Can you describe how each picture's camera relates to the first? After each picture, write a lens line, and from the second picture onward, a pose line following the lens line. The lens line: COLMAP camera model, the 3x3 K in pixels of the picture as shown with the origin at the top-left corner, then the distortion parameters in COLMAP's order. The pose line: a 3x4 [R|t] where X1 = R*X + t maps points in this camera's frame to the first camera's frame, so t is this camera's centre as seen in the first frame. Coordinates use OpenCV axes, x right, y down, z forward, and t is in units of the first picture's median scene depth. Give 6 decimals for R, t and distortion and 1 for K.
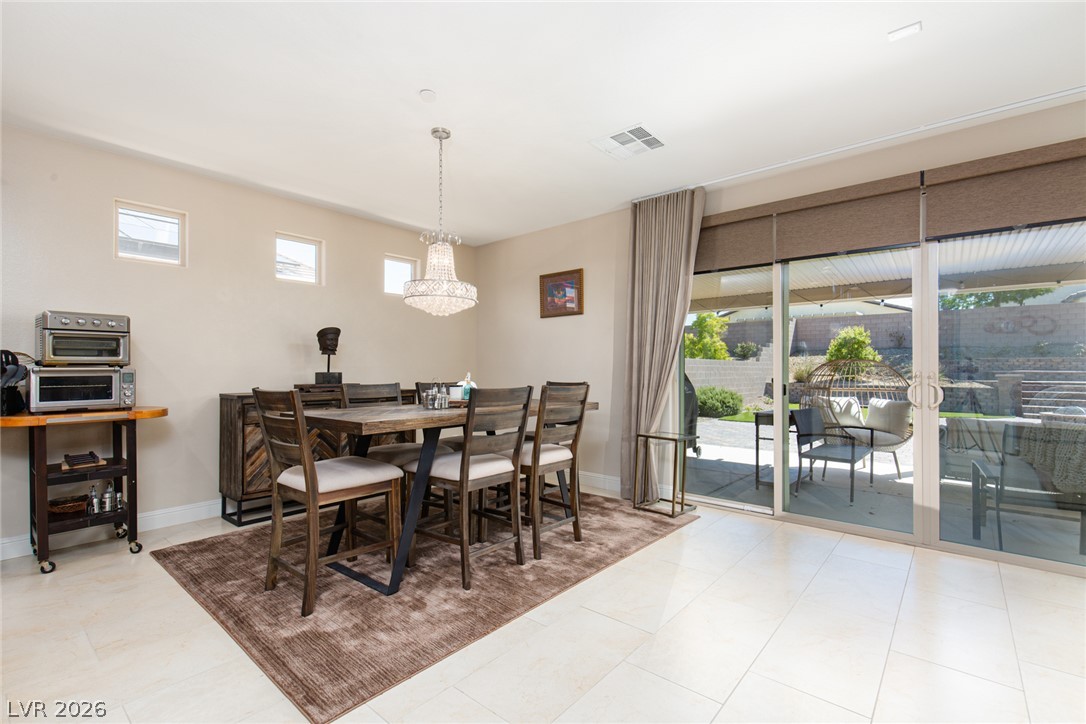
lens RADIAL K [[486.1, 0, 545.3], [0, 486.1, 369.0], [0, 0, 1]] dist [0.001043, -0.000139]
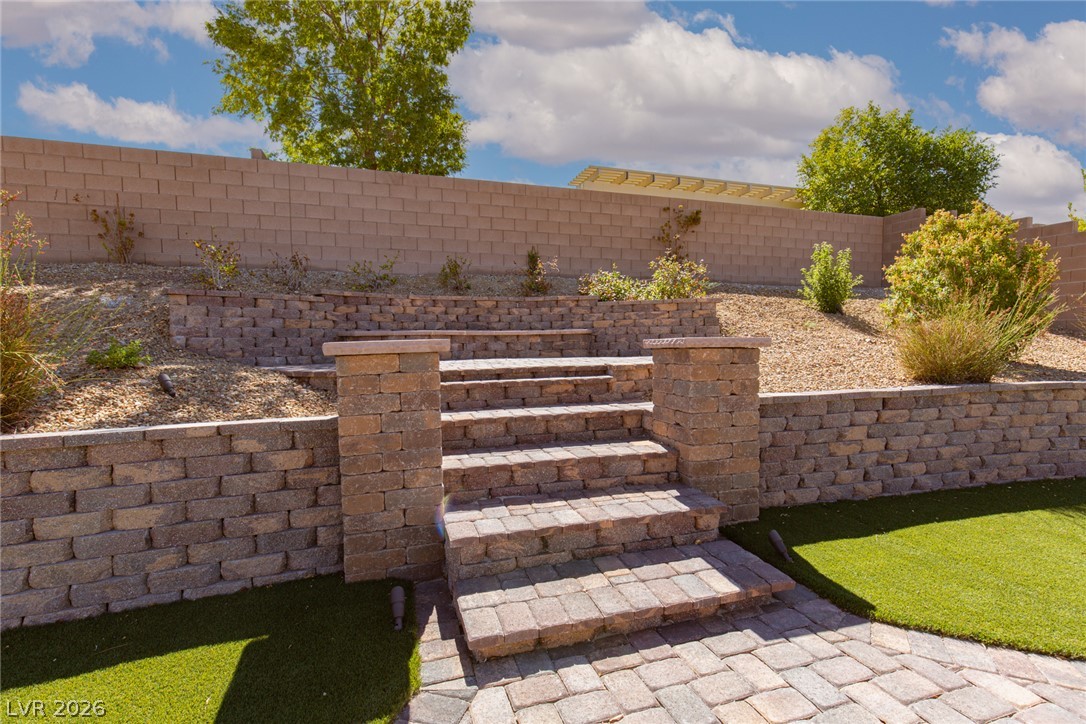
lens RADIAL K [[510.8, 0, 543.0], [0, 510.8, 362.0], [0, 0, 1]] dist [0.003905, -0.000202]
pose [[0.515904, -0.048718, 0.855260, 3.071230], [0.011277, 0.998681, 0.050085, 0.038223], [-0.856572, -0.016195, 0.515773, 3.187372]]
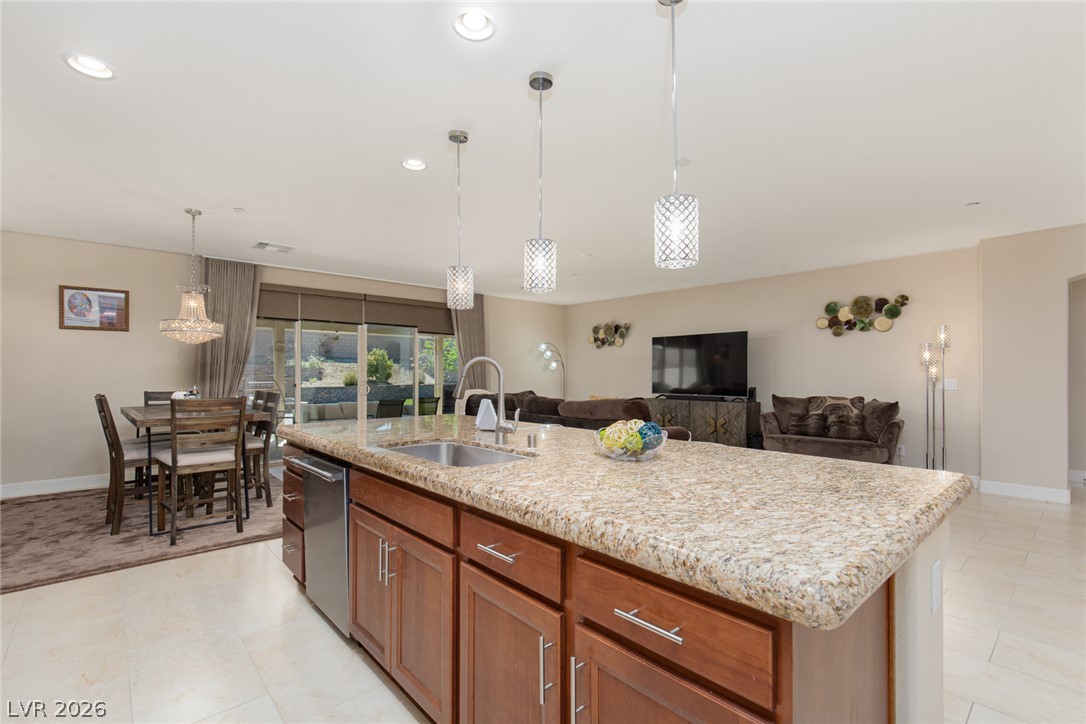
lens RADIAL K [[486.1, 0, 545.3], [0, 486.1, 369.0], [0, 0, 1]] dist [0.001043, -0.000139]
pose [[0.136875, 0.007679, 0.990559, -1.047273], [-0.003053, 0.999968, -0.007330, -0.022249], [-0.990584, -0.002021, 0.136894, -0.143690]]
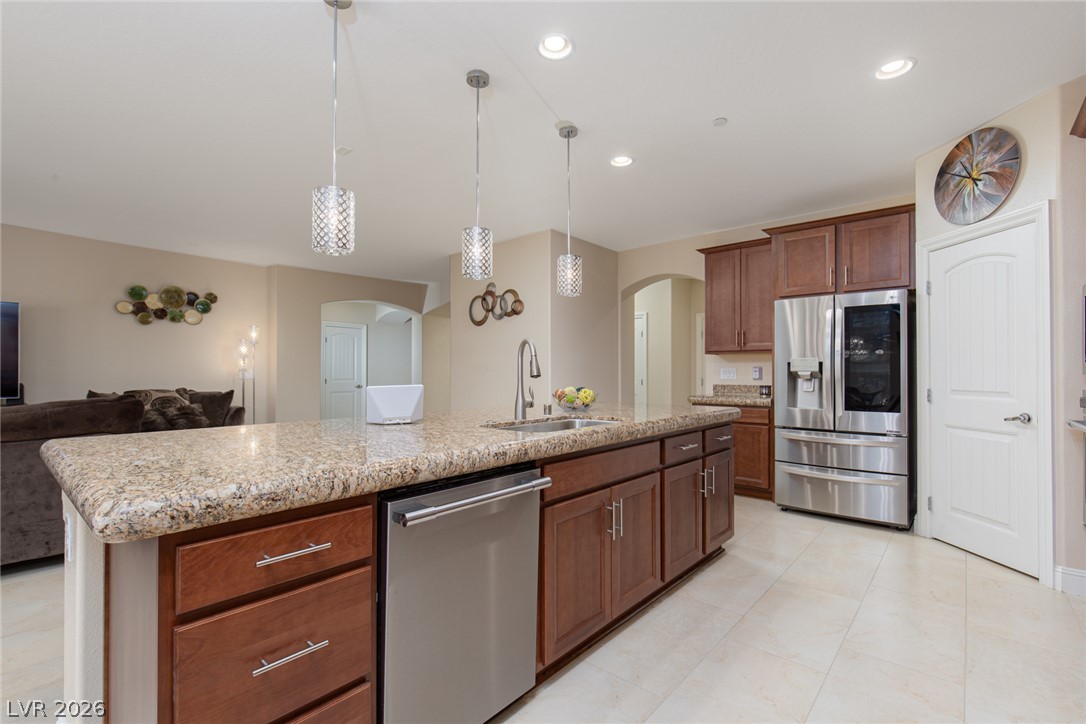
lens RADIAL K [[492.7, 0, 543.7], [0, 492.7, 366.5], [0, 0, 1]] dist [0.001709, -0.000307]
pose [[-0.999875, 0.000098, 0.015789, -0.599487], [-0.000130, 0.999896, -0.014428, 0.002697], [-0.015789, -0.014428, -0.999771, 0.540819]]
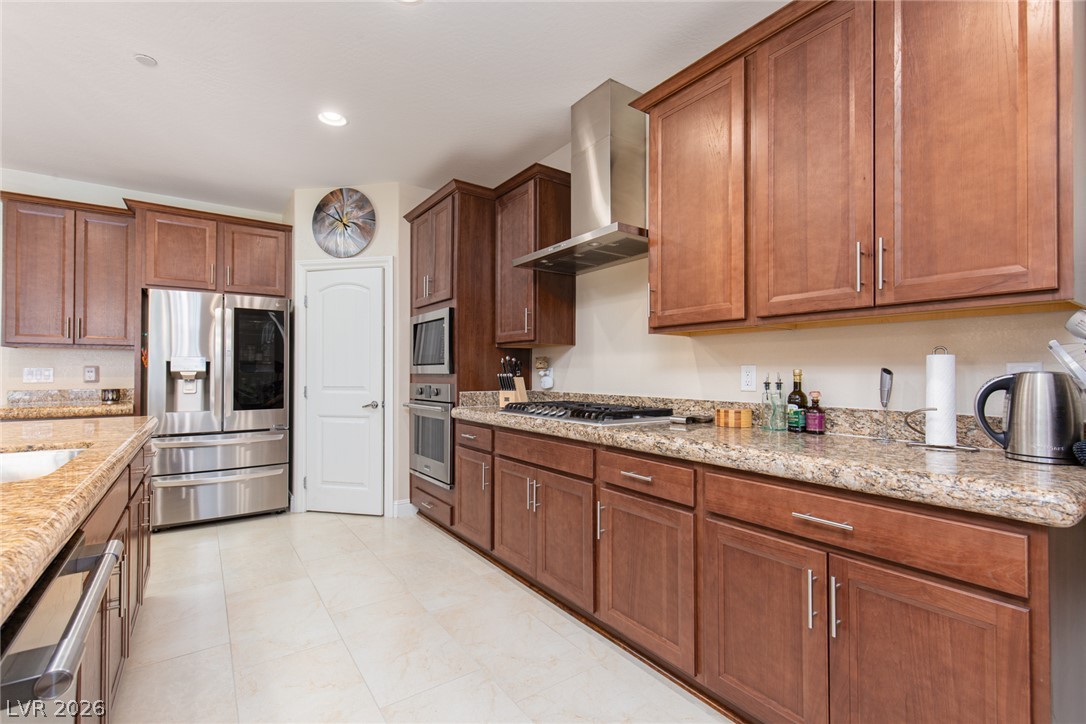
lens RADIAL K [[491.2, 0, 543.1], [0, 491.2, 365.6], [0, 0, 1]] dist [0.009545, -0.000369]
pose [[-0.258751, -0.011848, -0.965871, -0.410929], [0.003135, 0.999909, -0.013105, 0.001274], [0.965939, -0.006419, -0.258691, 0.418889]]
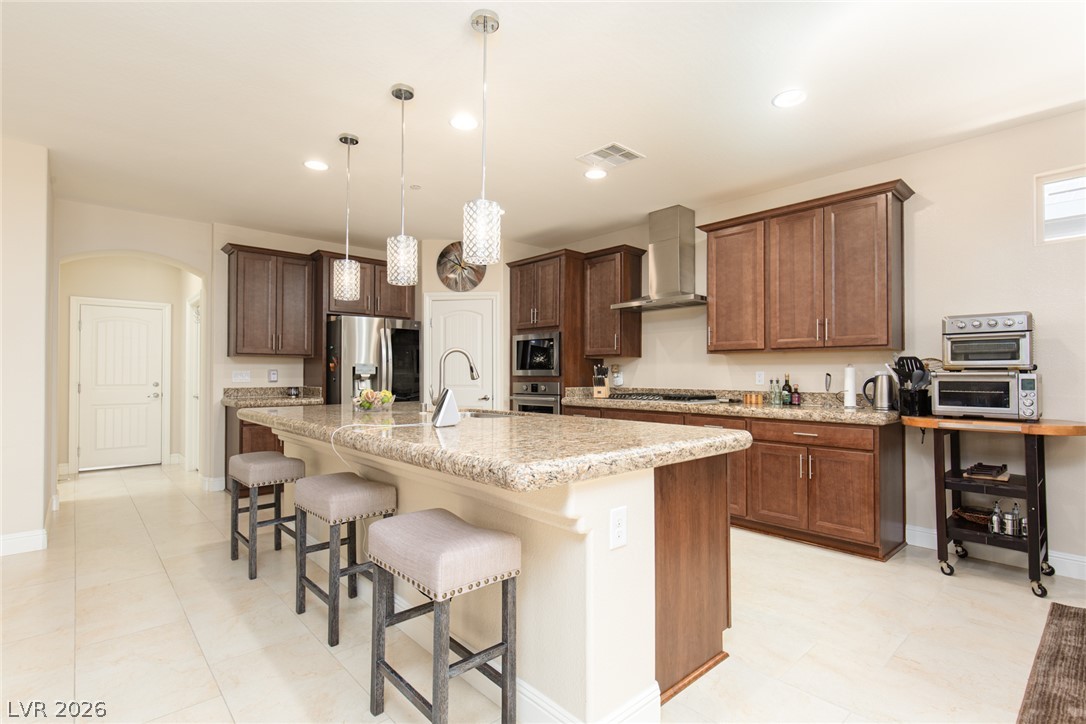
lens RADIAL K [[520.8, 0, 546.4], [0, 520.8, 365.5], [0, 0, 1]] dist [0.000799, 0.000436]
pose [[-0.134975, -0.014207, -0.990747, 0.114598], [0.003039, 0.999887, -0.014753, -0.002675], [0.990844, -0.005002, -0.134916, 0.213325]]
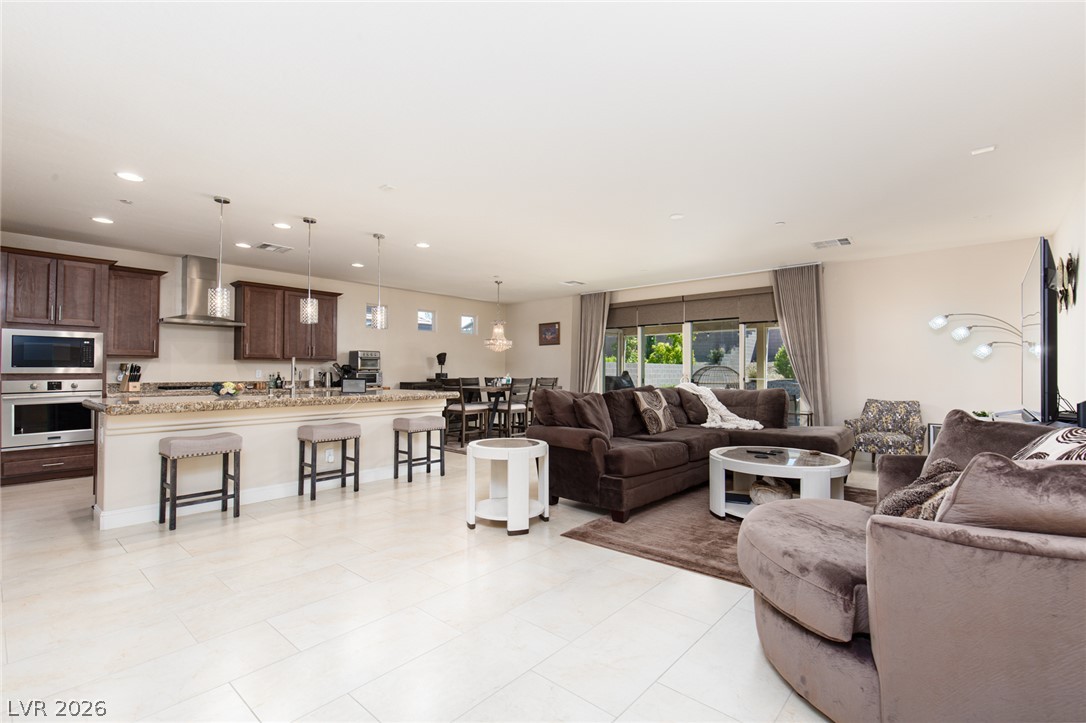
lens RADIAL K [[483.8, 0, 547.0], [0, 483.8, 363.0], [0, 0, 1]] dist [0.001885, -0.000056]
pose [[0.999870, 0.000343, -0.016091, 0.065859], [-0.000607, 0.999865, -0.016436, -0.002974], [0.016084, 0.016444, 0.999735, -1.178617]]
